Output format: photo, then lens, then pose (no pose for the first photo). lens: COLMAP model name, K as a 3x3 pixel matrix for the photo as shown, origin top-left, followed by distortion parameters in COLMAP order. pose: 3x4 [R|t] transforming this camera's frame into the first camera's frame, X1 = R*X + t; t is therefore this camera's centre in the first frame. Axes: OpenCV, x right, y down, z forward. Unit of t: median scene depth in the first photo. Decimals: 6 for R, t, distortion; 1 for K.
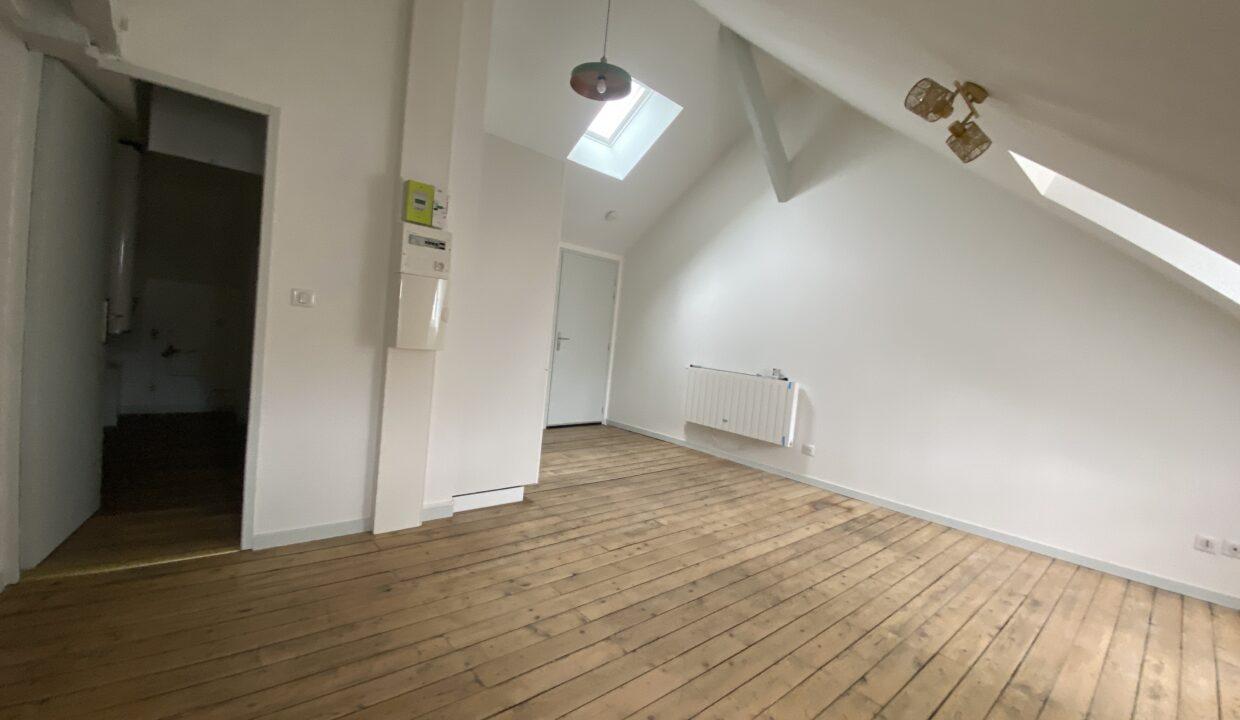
lens RADIAL K [[505.4, 0, 620.0], [0, 505.4, 360.0], [0, 0, 1]] dist [0.070911, -0.051710]
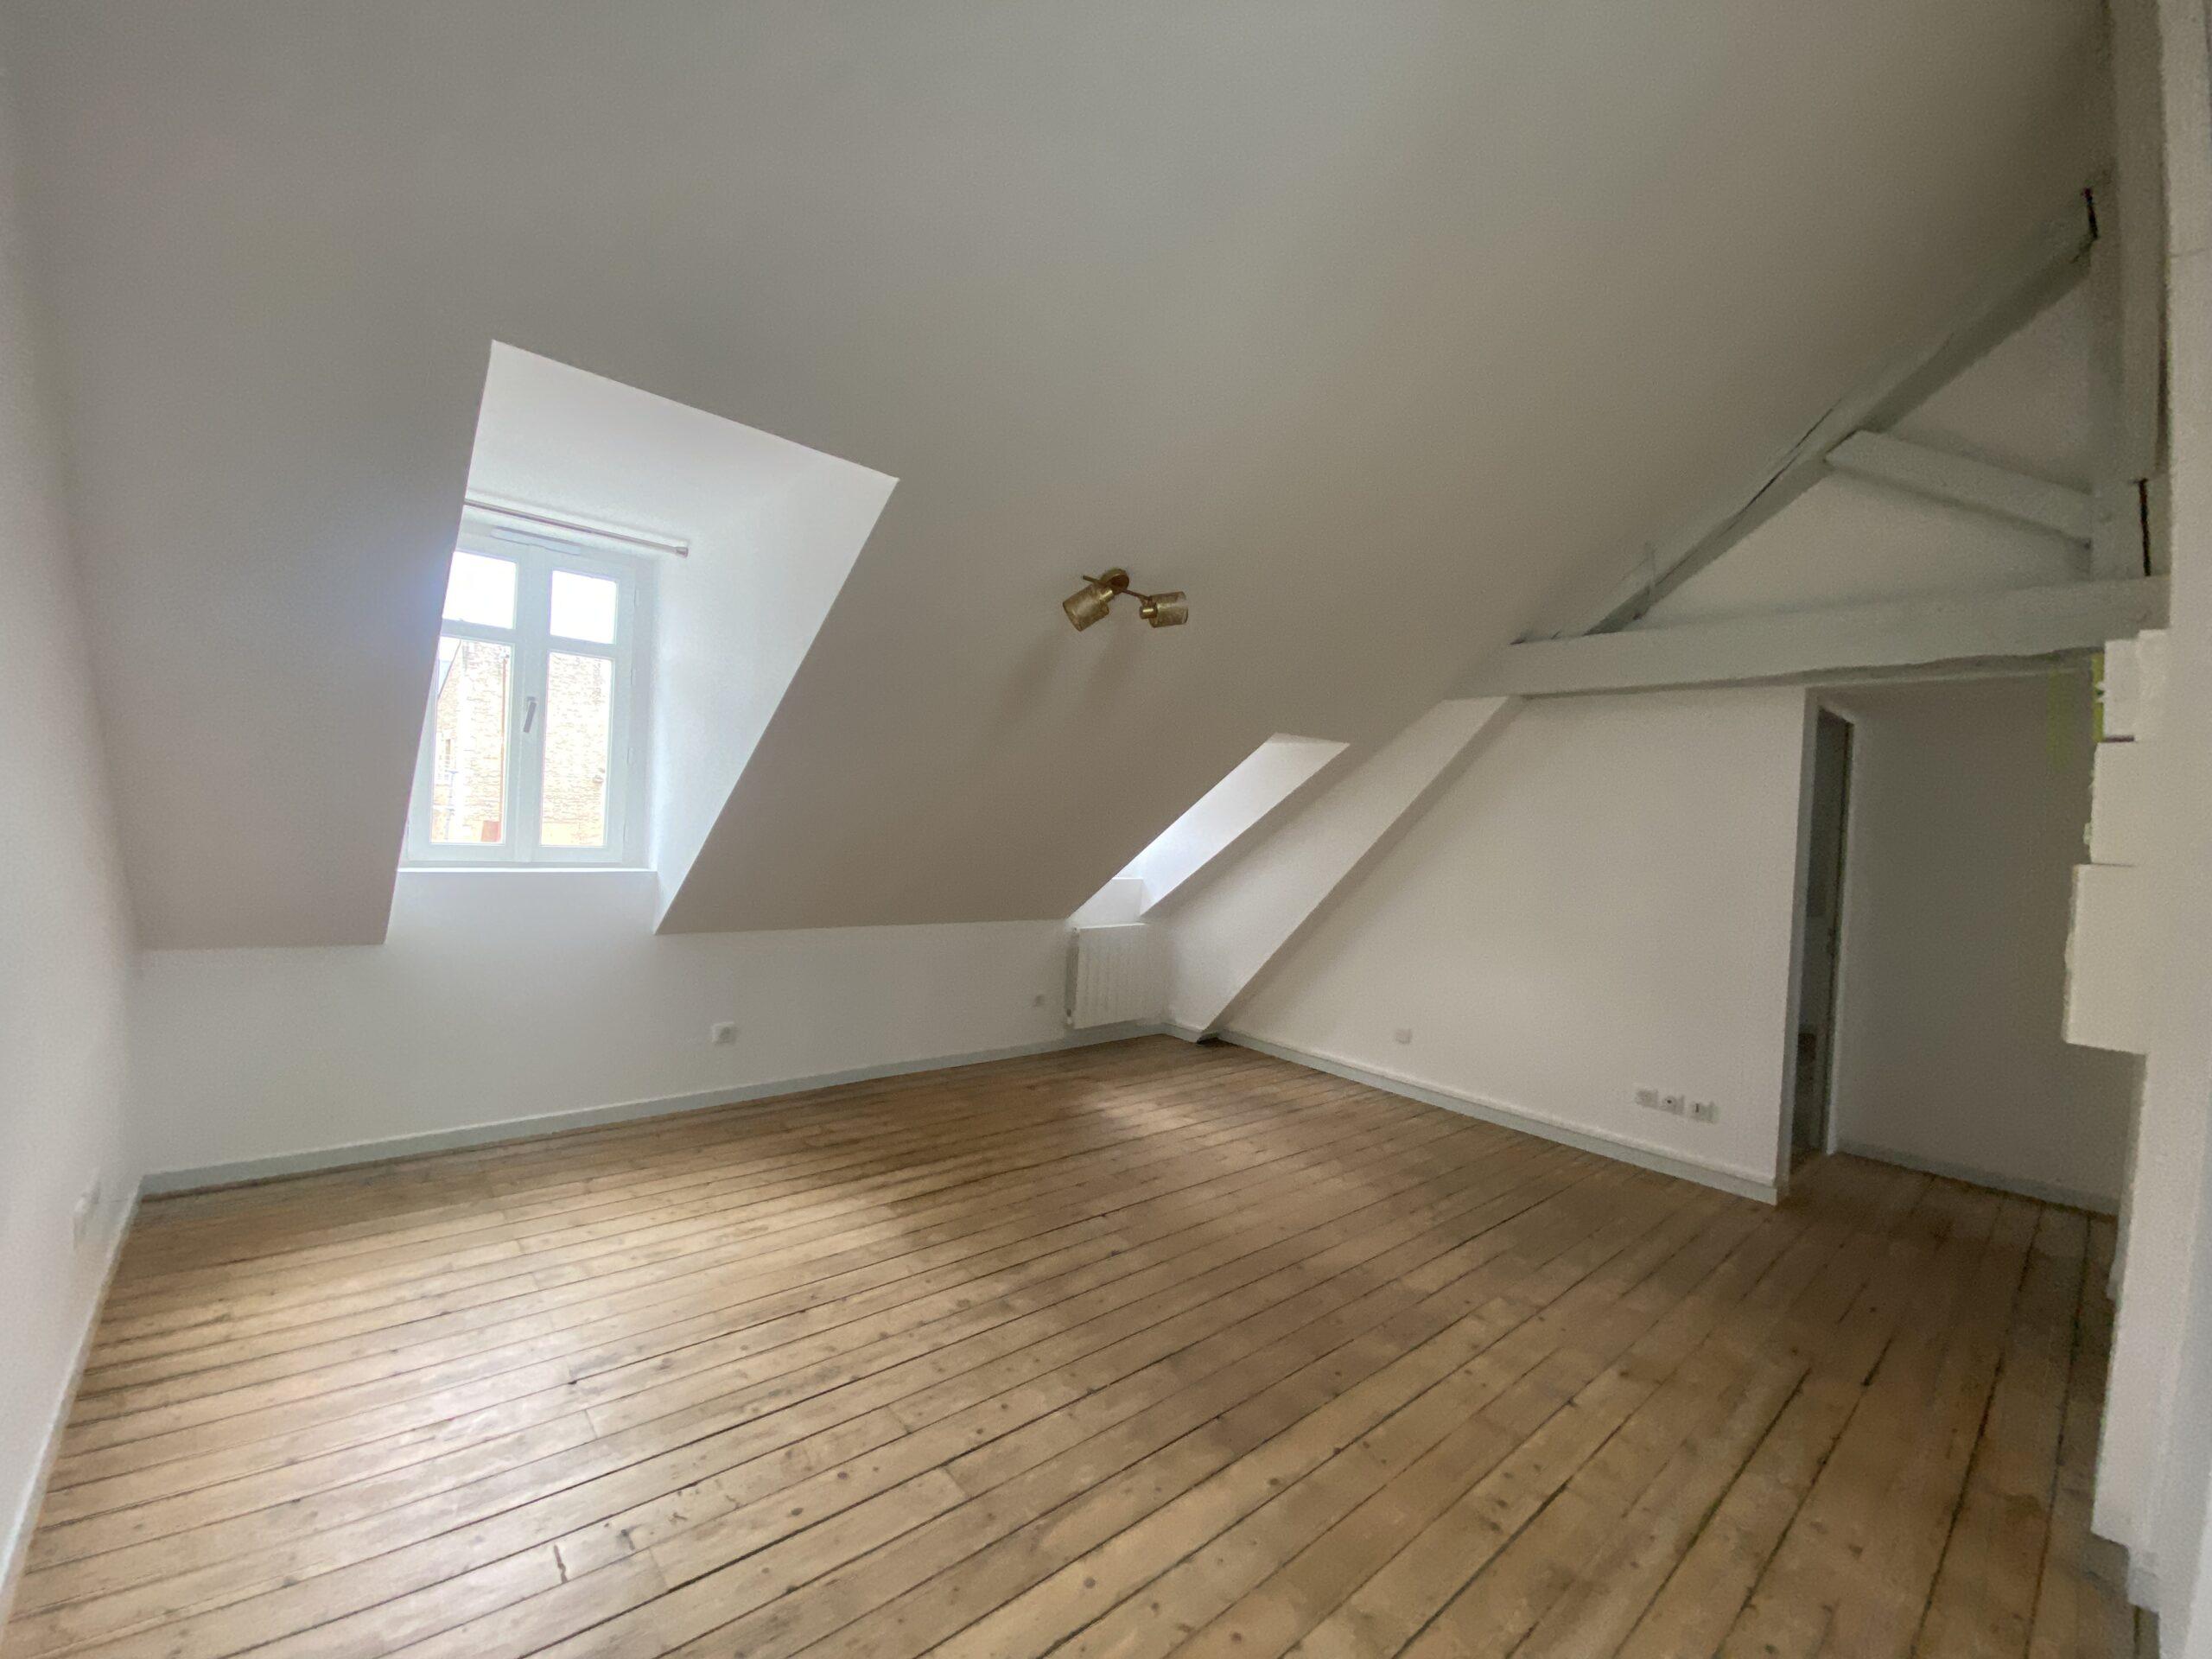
lens RADIAL K [[889.8, 0, 1096.9], [0, 889.8, 832.6], [0, 0, 1]] dist [0.020798, -0.018185]
pose [[-0.987758, -0.155582, 0.011295, 0.347620], [-0.154454, 0.985597, 0.068859, -0.097391], [-0.021846, 0.066272, -0.997562, 1.425151]]
